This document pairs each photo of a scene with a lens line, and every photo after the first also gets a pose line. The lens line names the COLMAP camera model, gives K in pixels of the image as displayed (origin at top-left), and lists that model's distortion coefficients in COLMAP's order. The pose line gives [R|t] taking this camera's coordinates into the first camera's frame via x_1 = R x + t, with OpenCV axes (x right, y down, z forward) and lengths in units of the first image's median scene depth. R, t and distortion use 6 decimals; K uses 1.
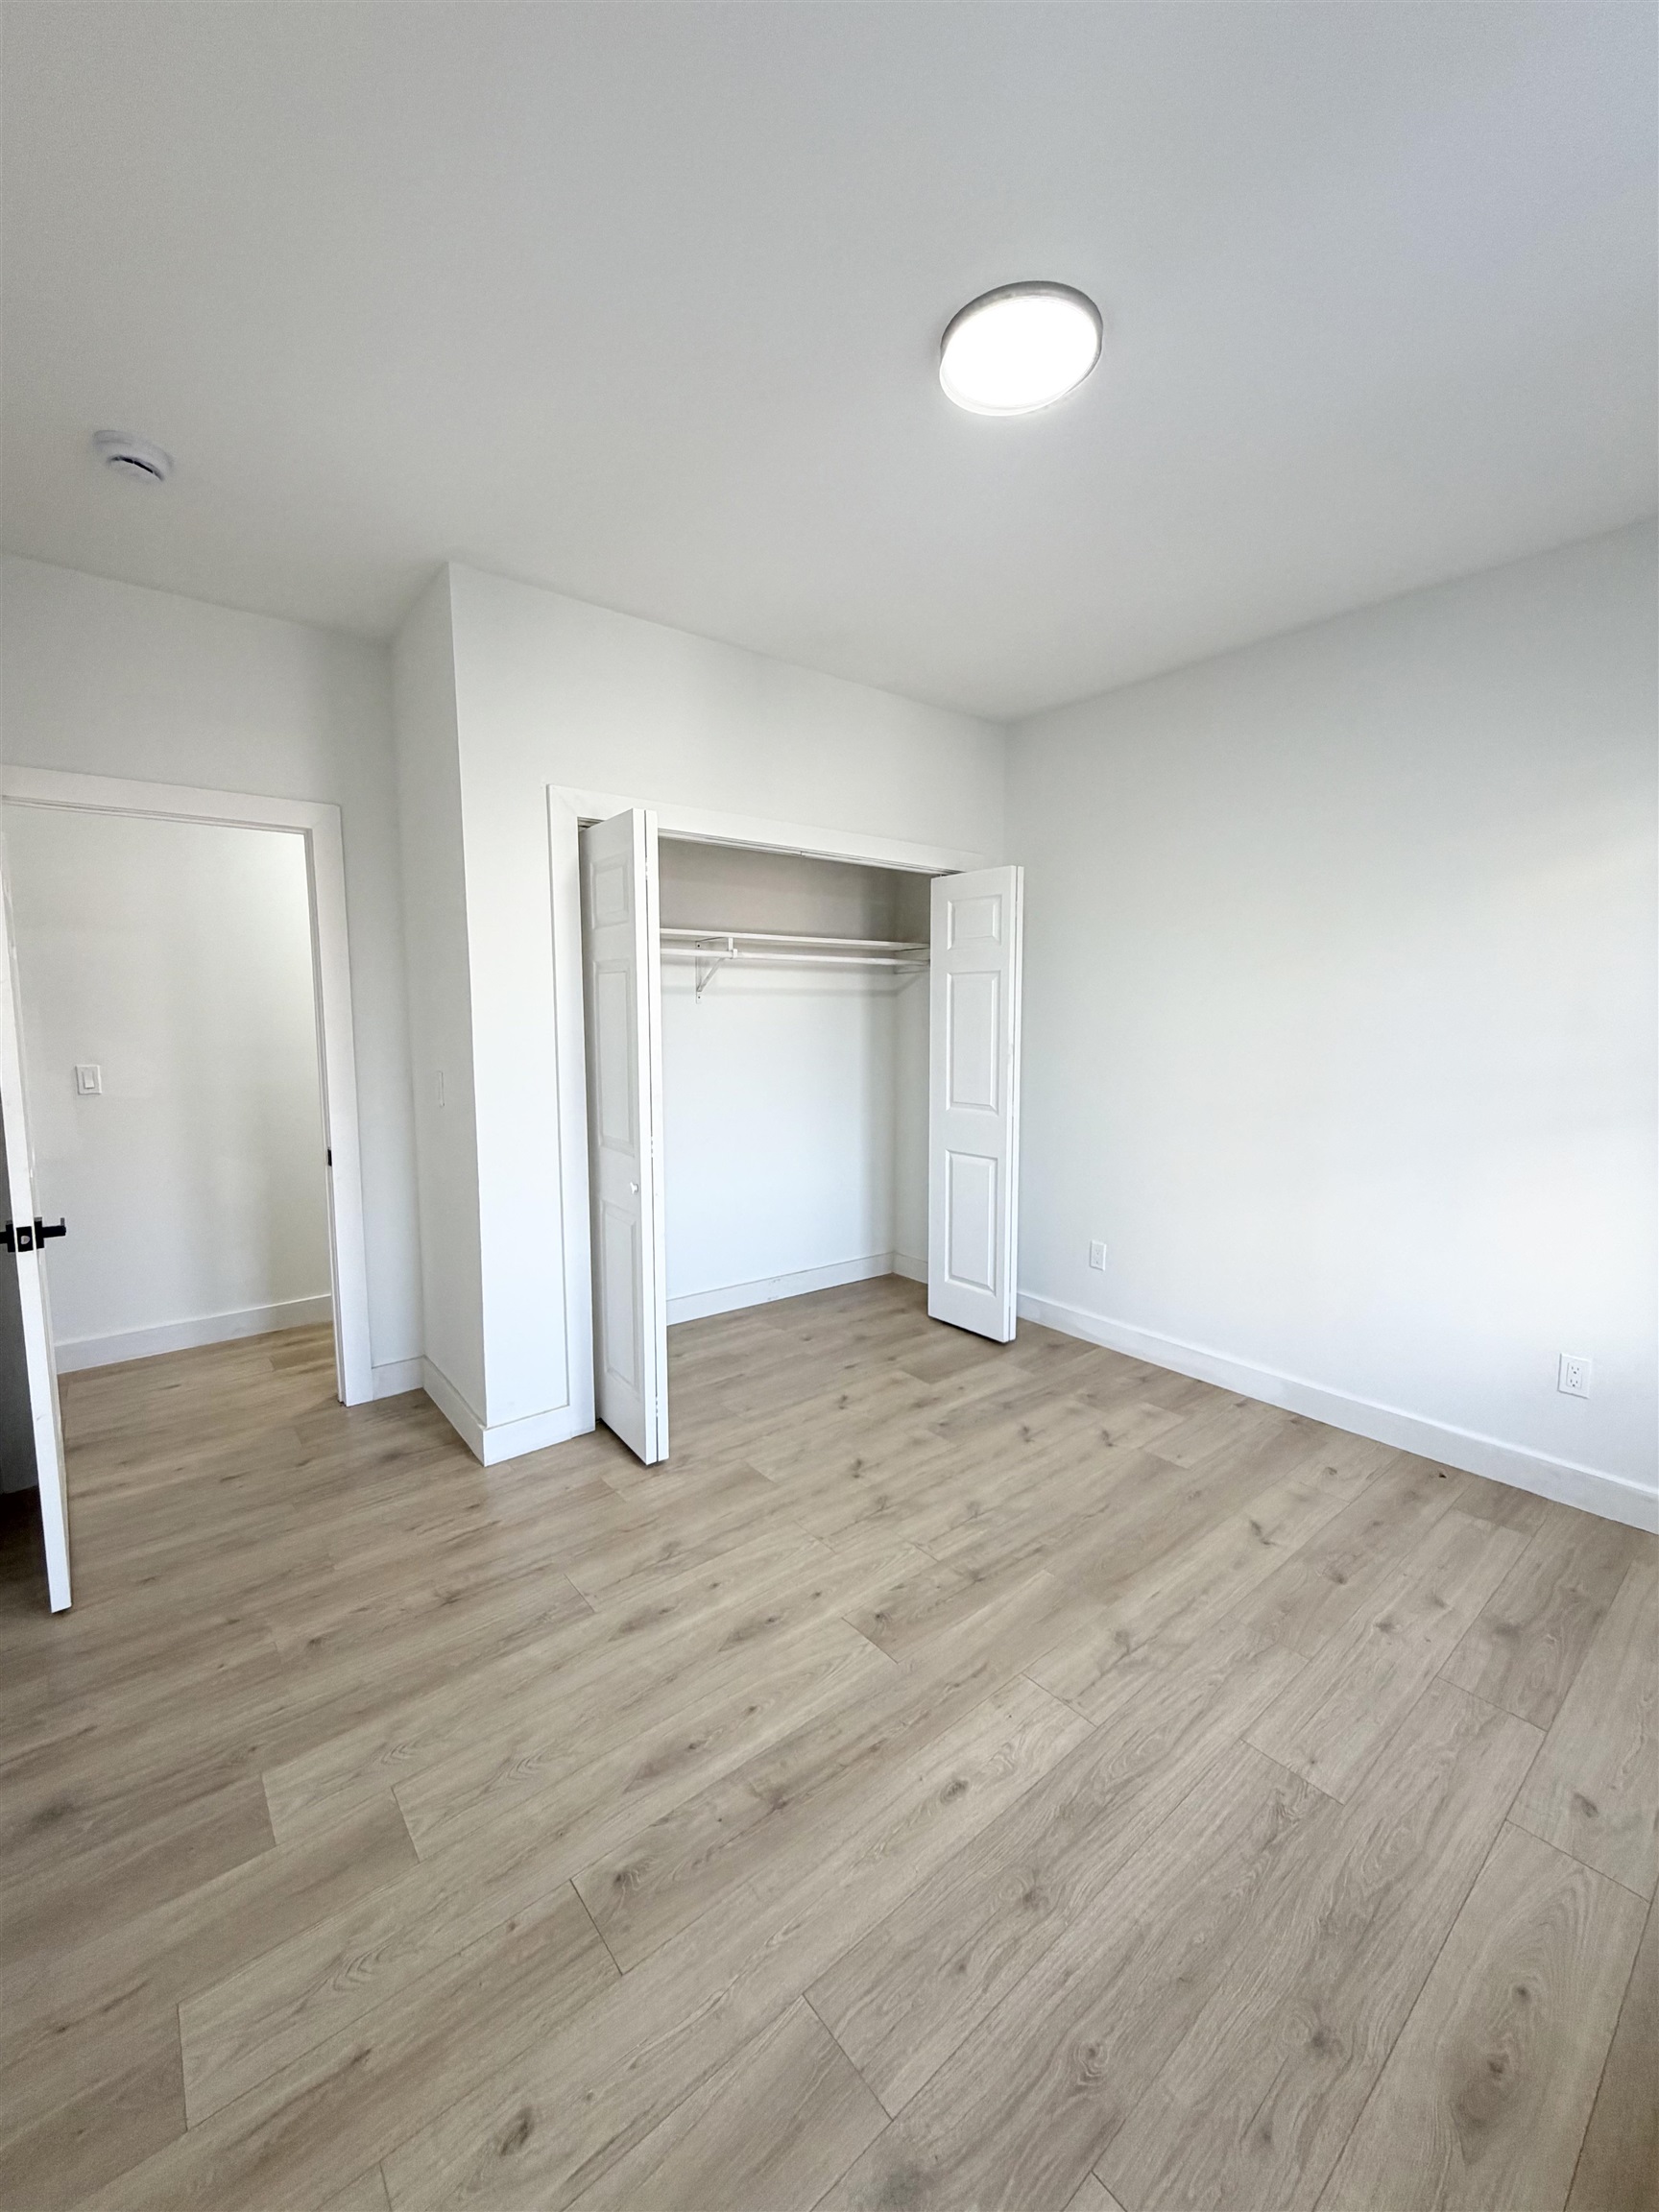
lens RADIAL K [[897.7, 0, 829.5], [0, 897.7, 1106.0], [0, 0, 1]] dist [-0.001022, -0.000336]
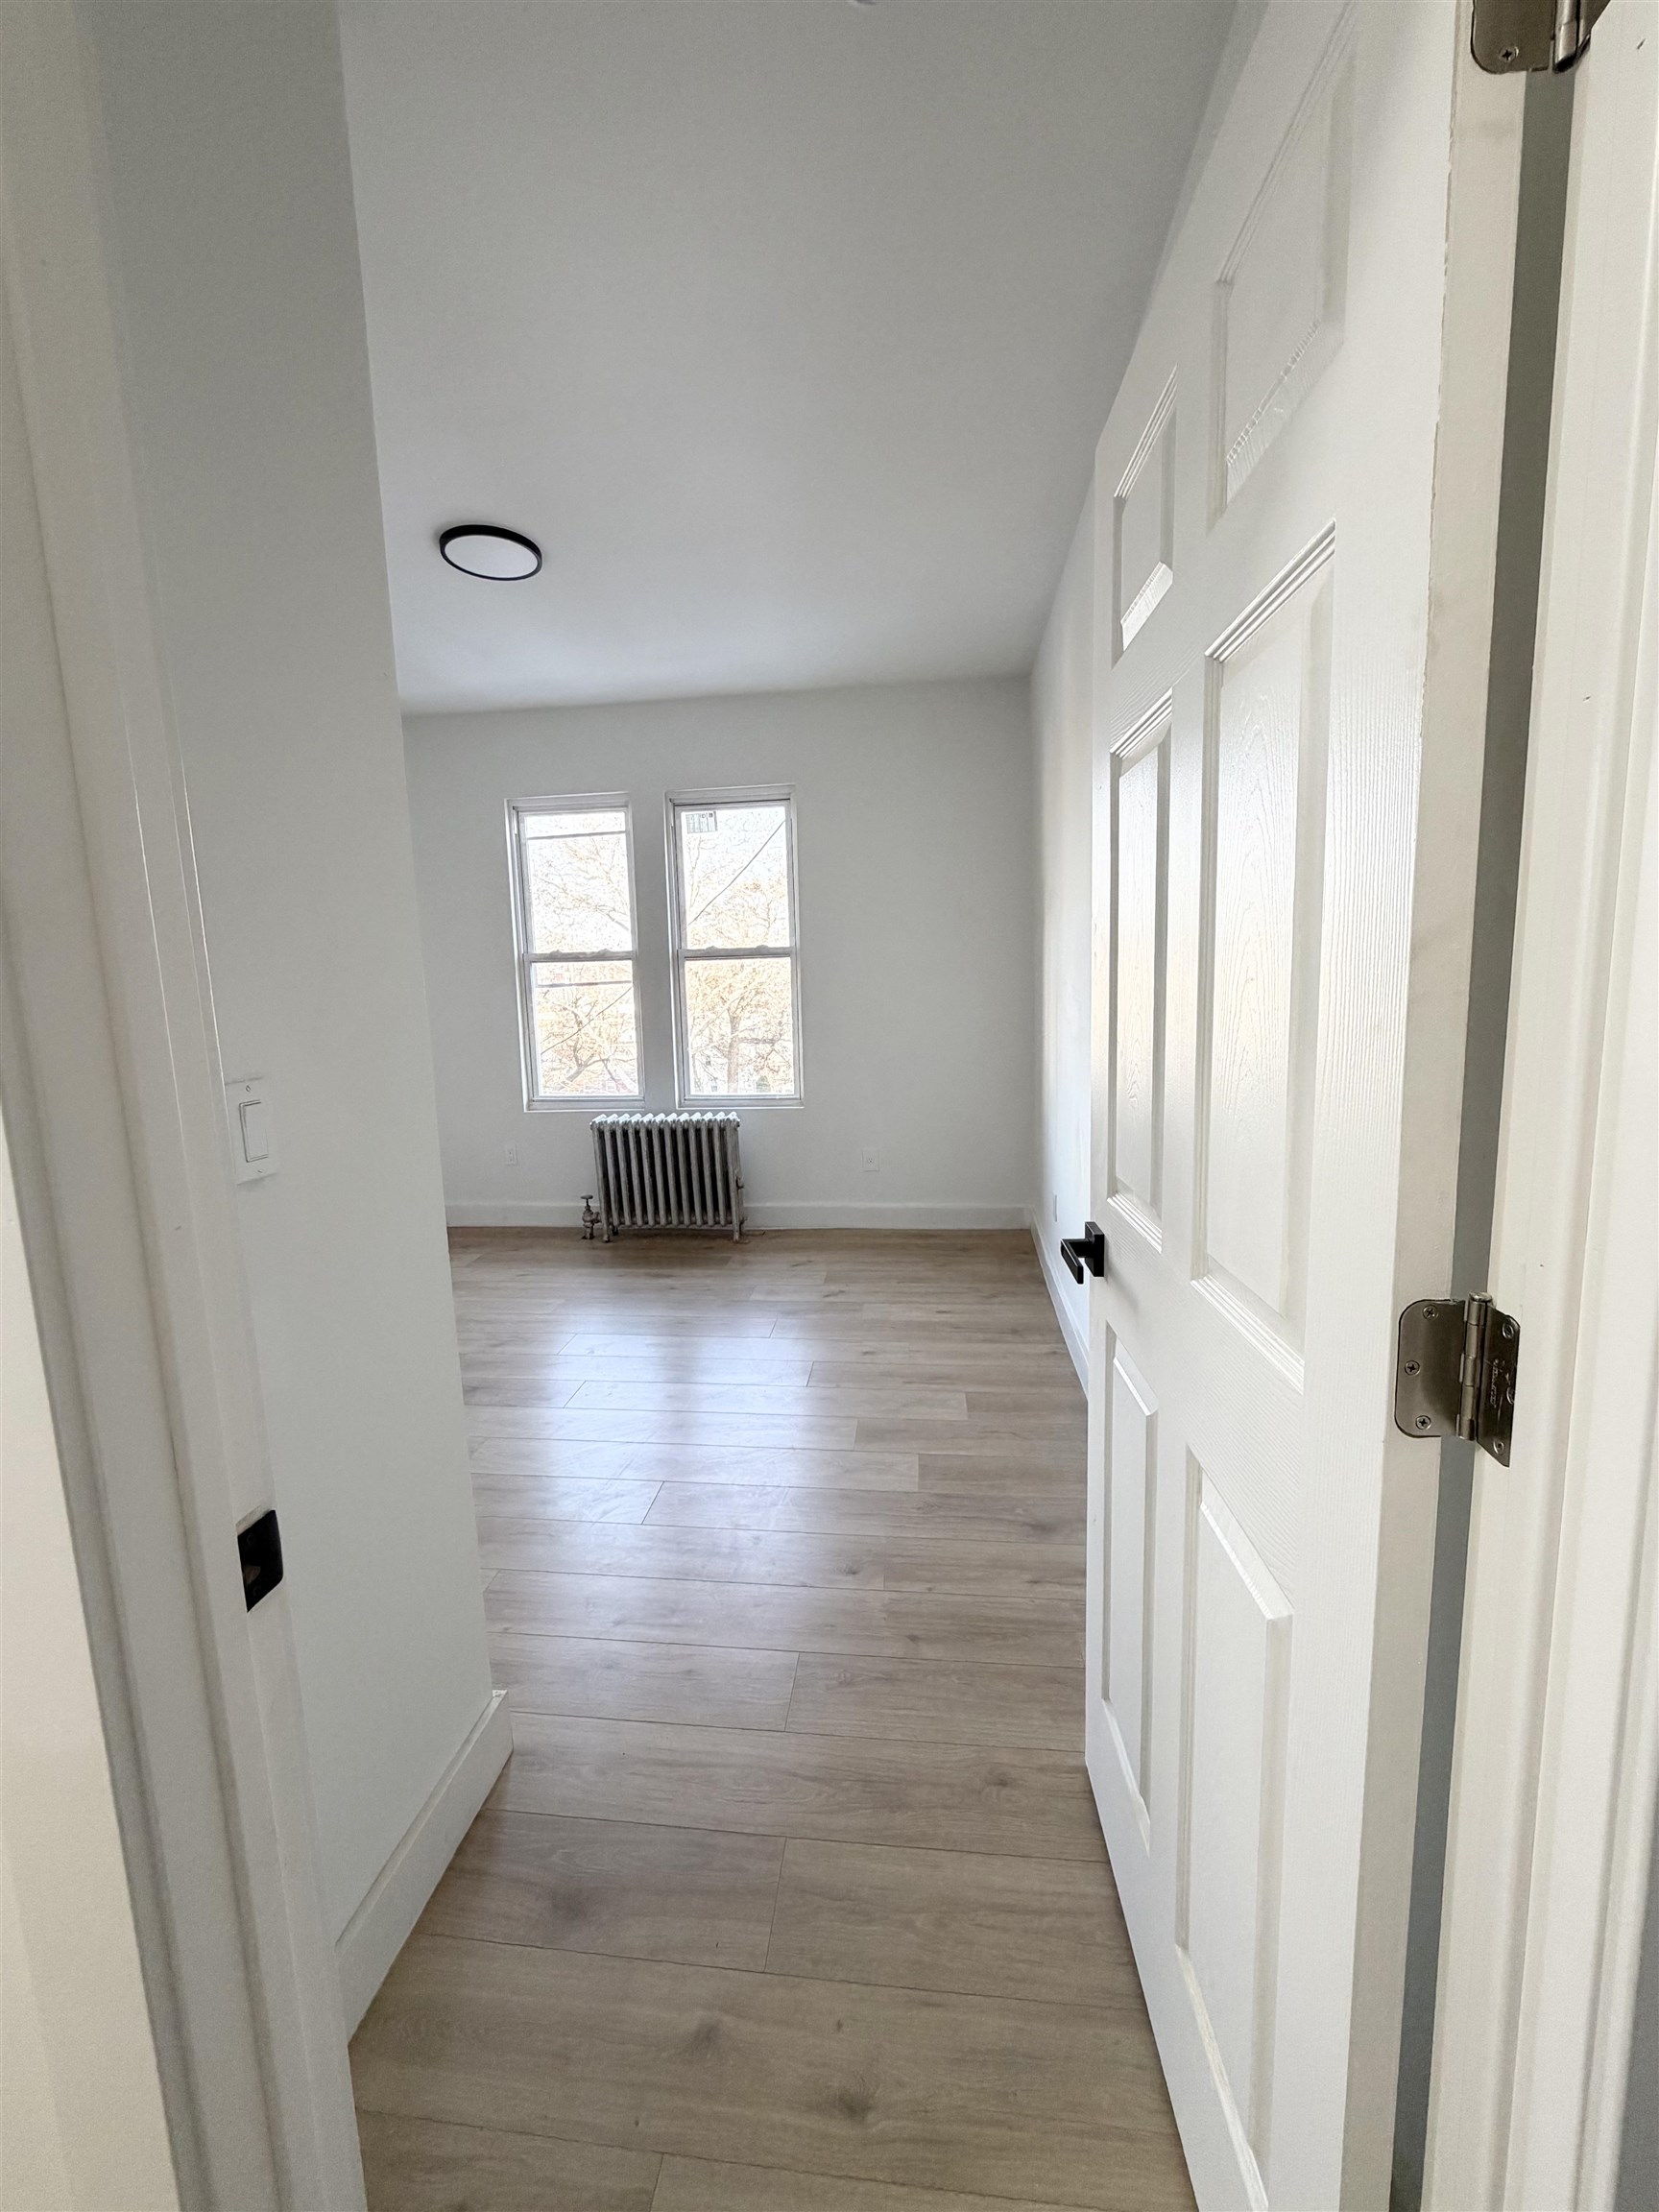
lens RADIAL K [[897.7, 0, 829.5], [0, 897.7, 1106.0], [0, 0, 1]] dist [-0.001022, -0.000336]
pose [[-0.712408, -0.068375, 0.698427, -1.491319], [0.102423, 0.974454, 0.199870, -0.133975], [-0.694251, 0.213924, -0.687206, 1.953194]]
